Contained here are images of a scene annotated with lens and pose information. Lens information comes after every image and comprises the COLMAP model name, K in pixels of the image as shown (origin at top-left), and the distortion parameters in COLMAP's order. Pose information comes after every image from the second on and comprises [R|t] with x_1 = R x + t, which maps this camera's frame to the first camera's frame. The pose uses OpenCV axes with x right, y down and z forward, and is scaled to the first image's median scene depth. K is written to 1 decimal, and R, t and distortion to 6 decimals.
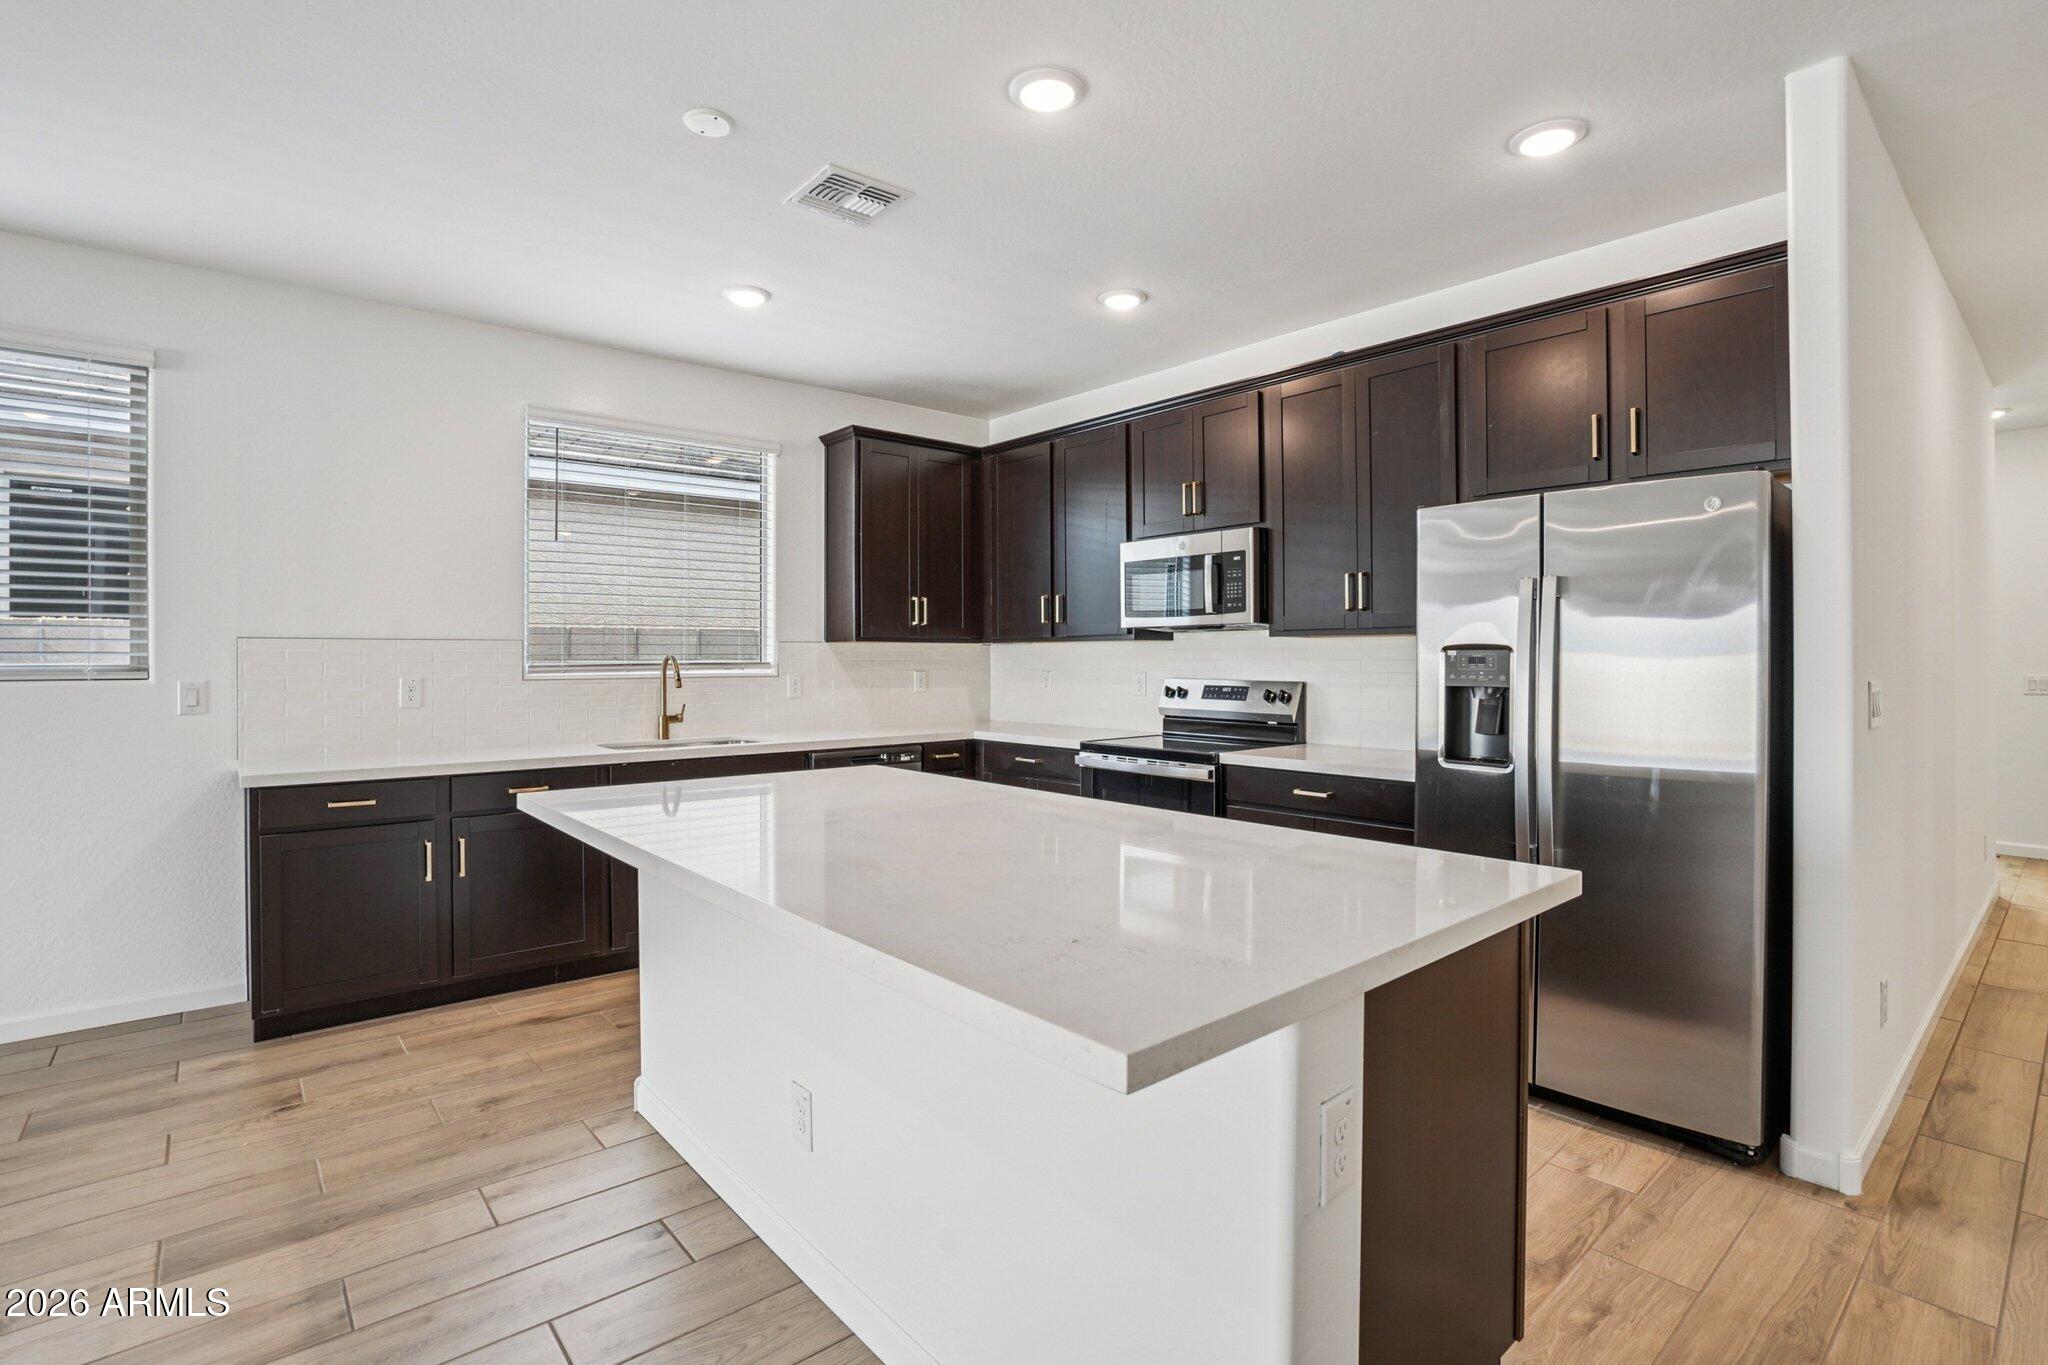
lens RADIAL K [[971.7, 0, 1013.9], [0, 971.7, 656.6], [0, 0, 1]] dist [-0.046802, 0.014869]
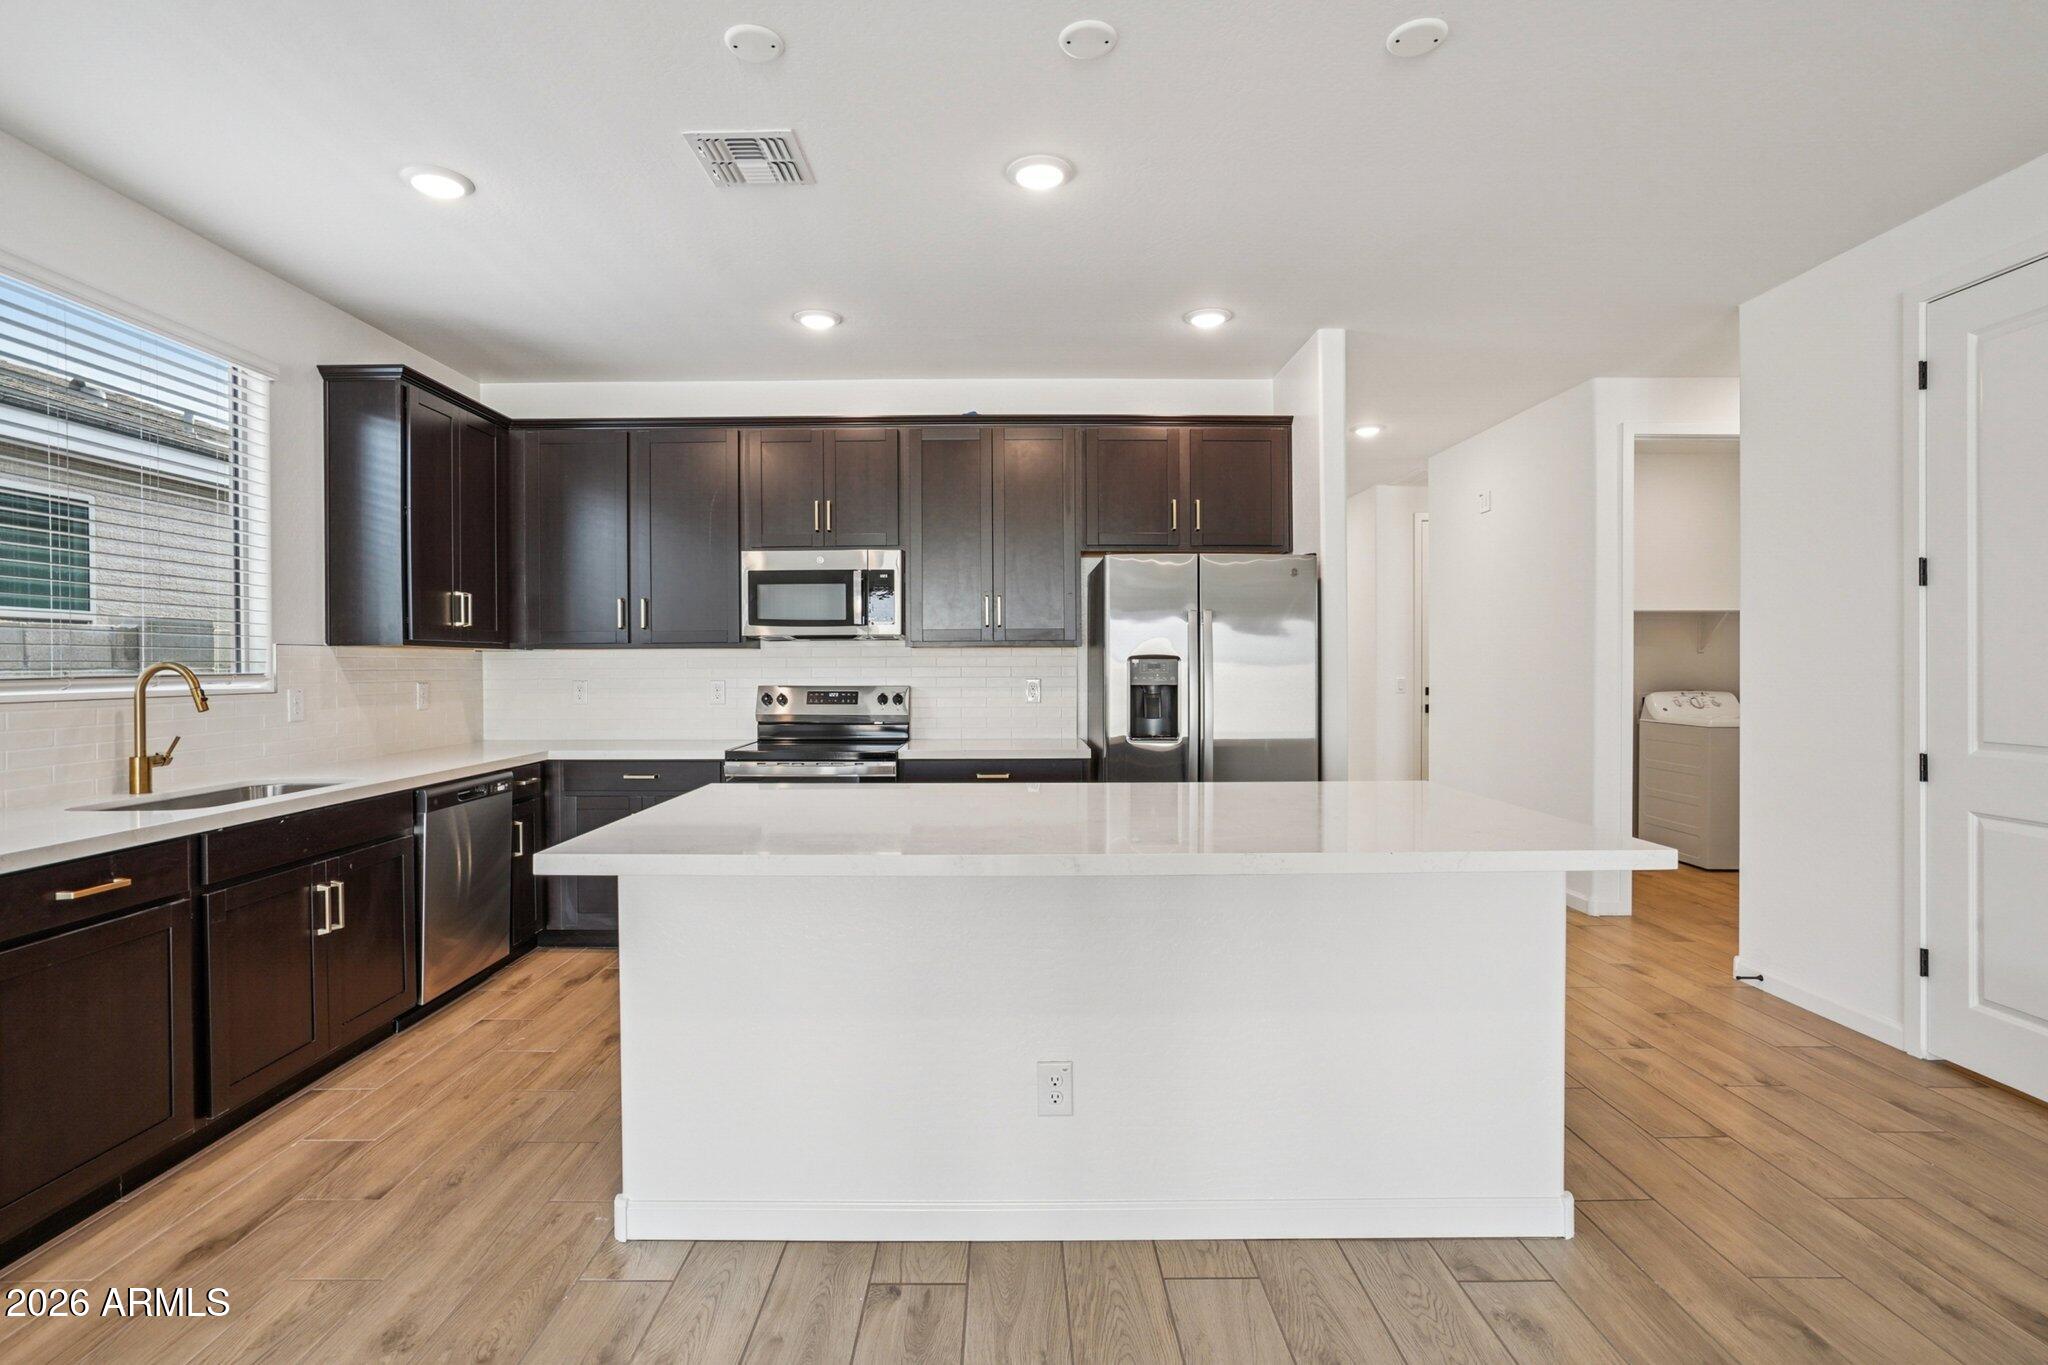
lens RADIAL K [[961.9, 0, 1015.0], [0, 961.9, 669.7], [0, 0, 1]] dist [-0.040974, 0.021106]
pose [[0.642932, -0.004261, 0.765912, -0.522584], [0.001644, 0.999990, 0.004183, 0.002011], [-0.765922, -0.001430, 0.642932, 0.170717]]
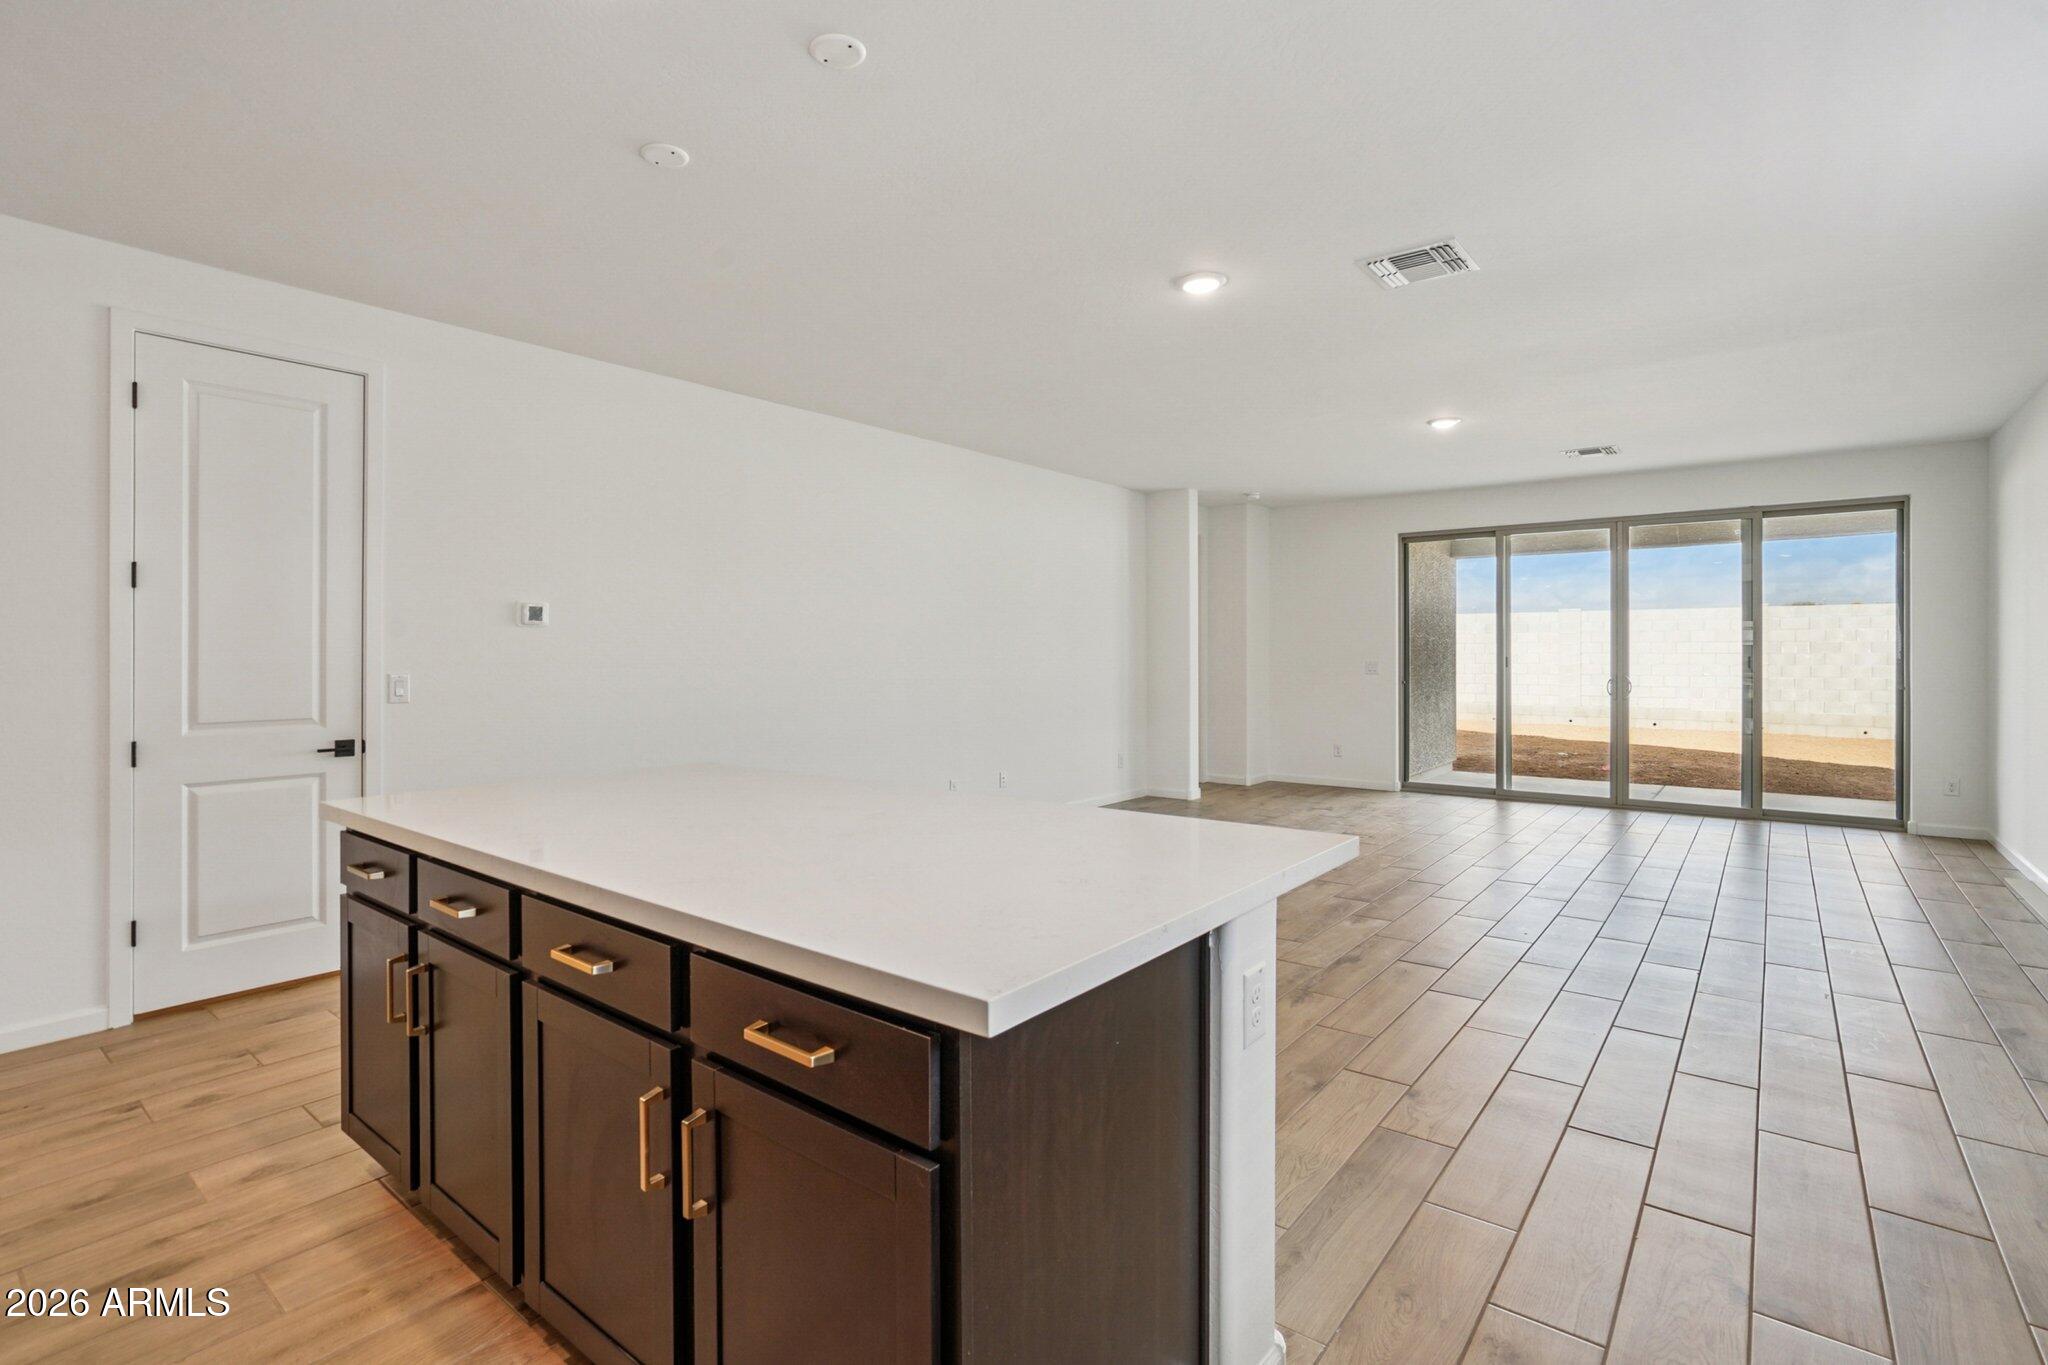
lens RADIAL K [[971.7, 0, 1013.9], [0, 971.7, 656.6], [0, 0, 1]] dist [-0.046802, 0.014869]
pose [[-0.982194, 0.002371, -0.187854, -0.073034], [0.001429, 0.999986, 0.005147, -0.003731], [0.187863, 0.004787, -0.982184, 1.058617]]
